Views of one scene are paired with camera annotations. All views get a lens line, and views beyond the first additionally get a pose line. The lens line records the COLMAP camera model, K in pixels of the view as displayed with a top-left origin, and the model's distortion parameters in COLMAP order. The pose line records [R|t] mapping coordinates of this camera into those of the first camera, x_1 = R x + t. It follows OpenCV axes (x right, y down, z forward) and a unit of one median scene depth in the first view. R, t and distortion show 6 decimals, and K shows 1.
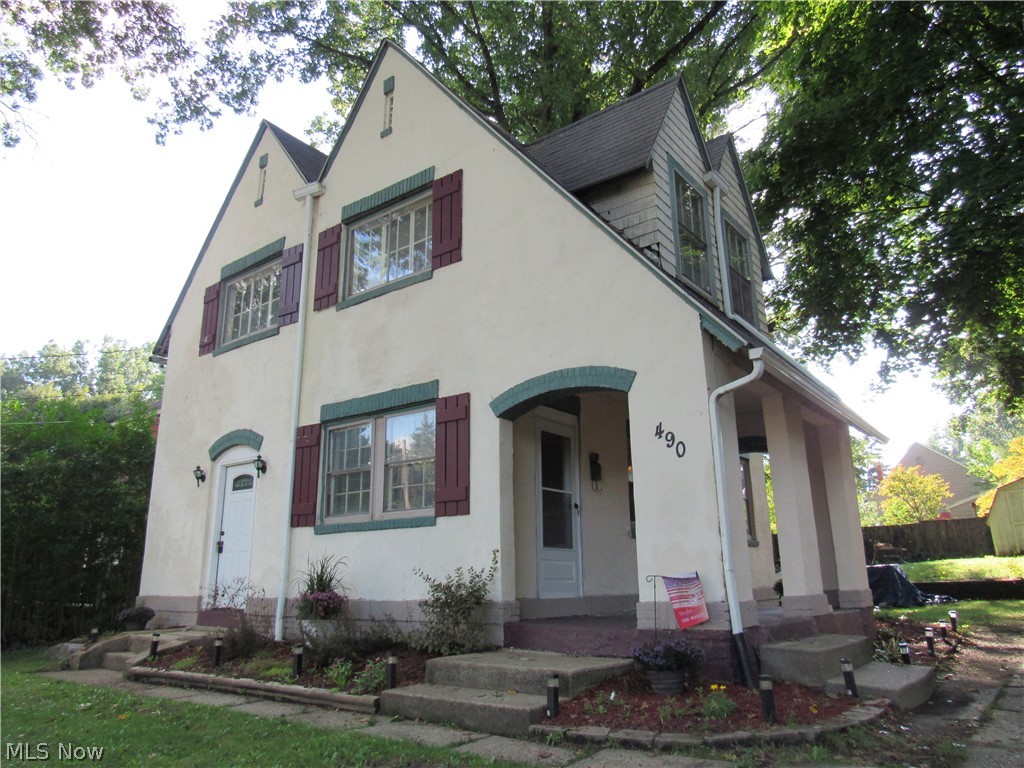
lens RADIAL K [[730.7, 0, 528.5], [0, 730.7, 383.6], [0, 0, 1]] dist [-0.071565, 0.007854]
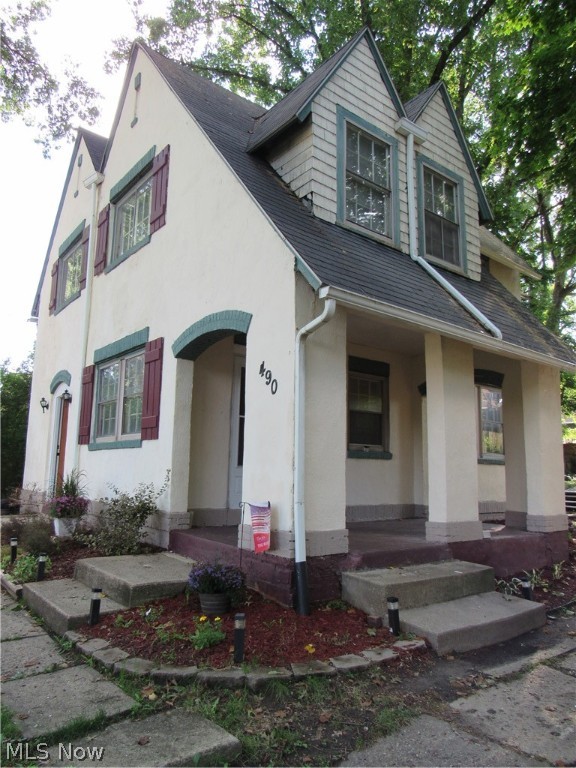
lens RADIAL K [[548.0, 0, 287.6], [0, 548.0, 396.5], [0, 0, 1]] dist [-0.071565, 0.007854]
pose [[0.964835, -0.002545, -0.262844, 0.305811], [0.035640, 0.991986, 0.121217, 0.005791], [0.260429, -0.126322, 0.957194, 0.166494]]
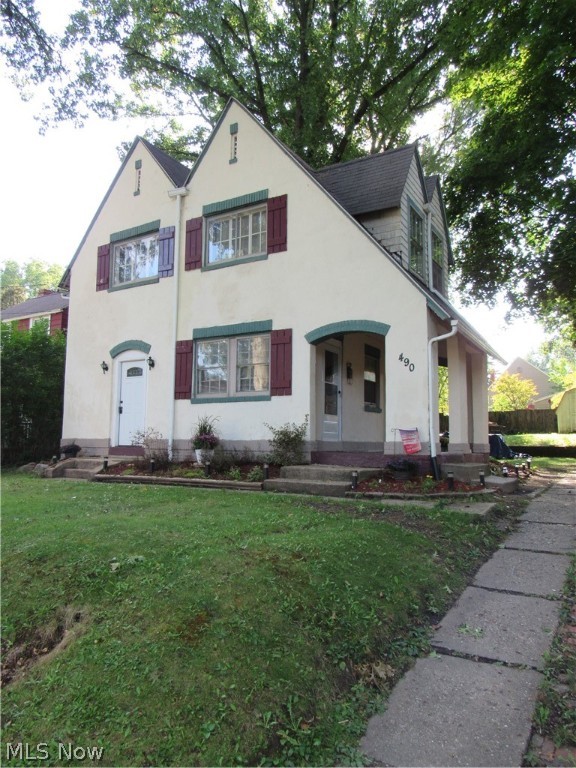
lens RADIAL K [[550.7, 0, 288.1], [0, 550.7, 416.9], [0, 0, 1]] dist [-0.135564, 0.054031]
pose [[0.994717, 0.030648, 0.097968, -0.188797], [-0.051212, 0.975300, 0.214864, -0.057491], [-0.088963, -0.218747, 0.971718, -0.315699]]
